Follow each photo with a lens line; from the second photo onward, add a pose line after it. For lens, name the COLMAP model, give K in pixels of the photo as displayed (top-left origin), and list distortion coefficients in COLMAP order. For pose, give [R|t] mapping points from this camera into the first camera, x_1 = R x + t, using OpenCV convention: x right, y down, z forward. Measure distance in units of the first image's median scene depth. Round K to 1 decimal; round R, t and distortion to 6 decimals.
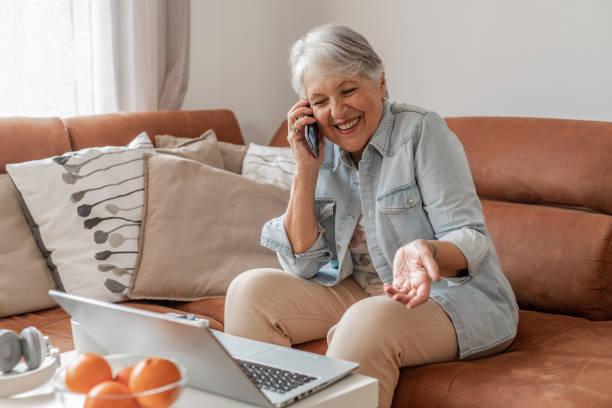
lens RADIAL K [[875.4, 0, 306.0], [0, 875.4, 204.0], [0, 0, 1]] dist [0.027398, 0.000771]
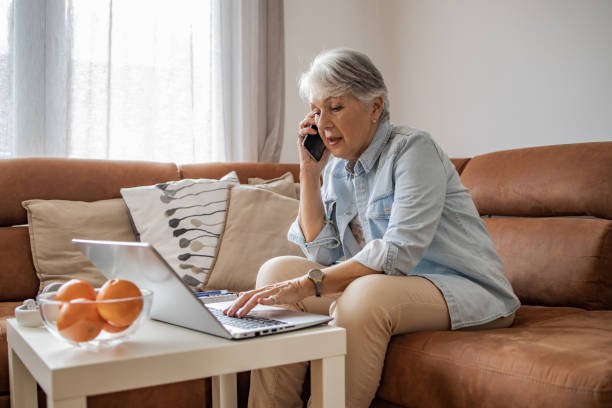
lens RADIAL K [[644.4, 0, 306.0], [0, 644.4, 204.0], [0, 0, 1]] dist [-0.049853, 0.008784]
pose [[0.973559, -0.013314, -0.228047, 0.149515], [-0.020124, 0.989420, -0.143677, 0.110574], [0.227547, 0.144467, 0.962991, 0.130475]]
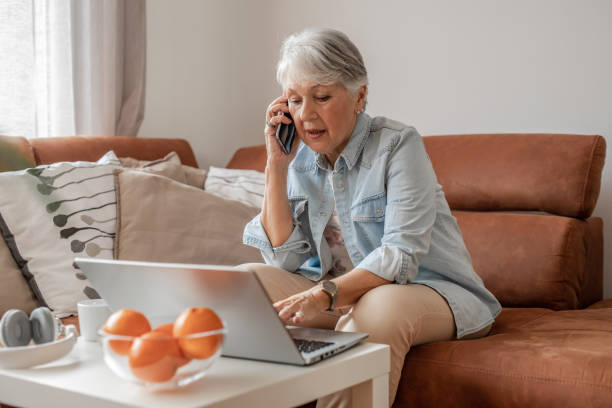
lens RADIAL K [[875.4, 0, 306.0], [0, 875.4, 204.0], [0, 0, 1]] dist [0.027398, 0.000771]
pose [[0.991810, -0.008528, 0.127436, -0.101213], [0.020616, 0.995373, -0.093845, 0.087607], [-0.126046, 0.095704, 0.987397, -0.025409]]
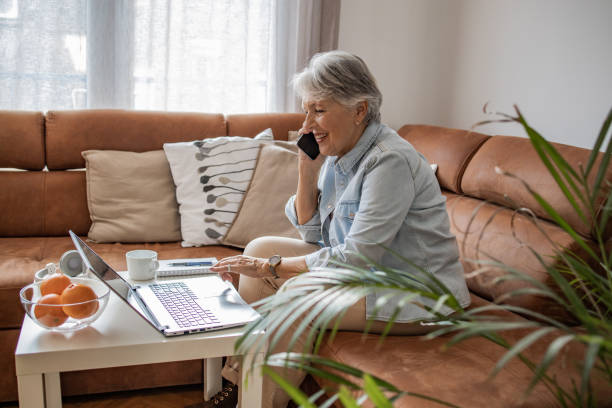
lens RADIAL K [[644.4, 0, 306.0], [0, 644.4, 204.0], [0, 0, 1]] dist [-0.049853, 0.008784]
pose [[0.893881, 0.129284, -0.429258, 0.361514], [-0.108467, 0.991436, 0.072730, -0.048062], [0.434984, -0.018452, 0.900249, 0.104264]]
